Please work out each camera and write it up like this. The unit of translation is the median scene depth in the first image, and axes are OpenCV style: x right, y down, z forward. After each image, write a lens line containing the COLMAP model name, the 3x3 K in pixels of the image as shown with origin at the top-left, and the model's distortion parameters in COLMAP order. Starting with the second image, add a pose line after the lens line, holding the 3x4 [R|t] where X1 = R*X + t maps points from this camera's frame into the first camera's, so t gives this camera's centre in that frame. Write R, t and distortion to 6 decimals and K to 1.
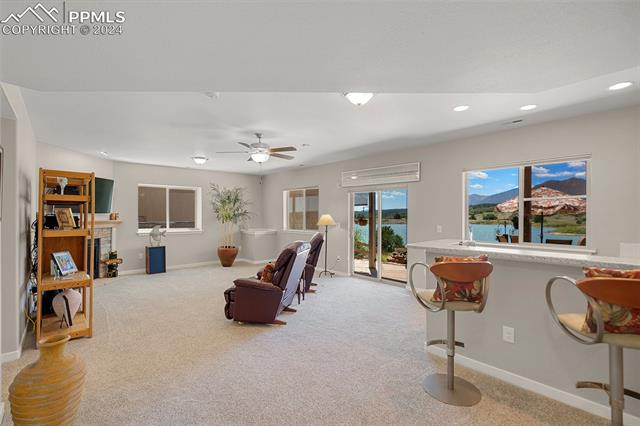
lens RADIAL K [[293.6, 0, 319.9], [0, 293.6, 214.9], [0, 0, 1]] dist [-0.003771, 0.001563]
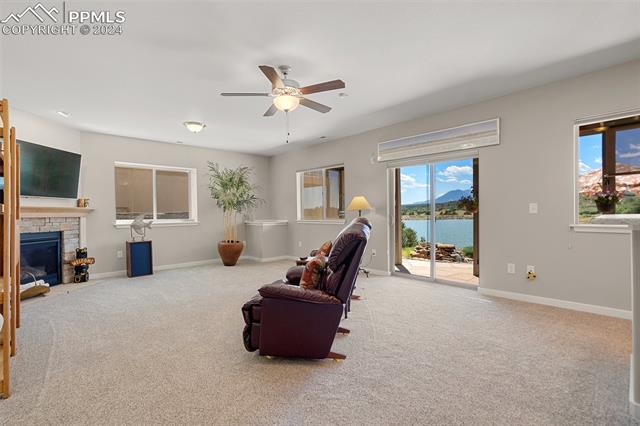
lens RADIAL K [[300.3, 0, 321.7], [0, 300.3, 214.0], [0, 0, 1]] dist [0.000878, -0.000155]
pose [[0.999747, -0.013953, 0.017642, -0.093028], [0.013806, 0.999869, 0.008404, 0.036751], [-0.017757, -0.008159, 0.999809, 0.206471]]
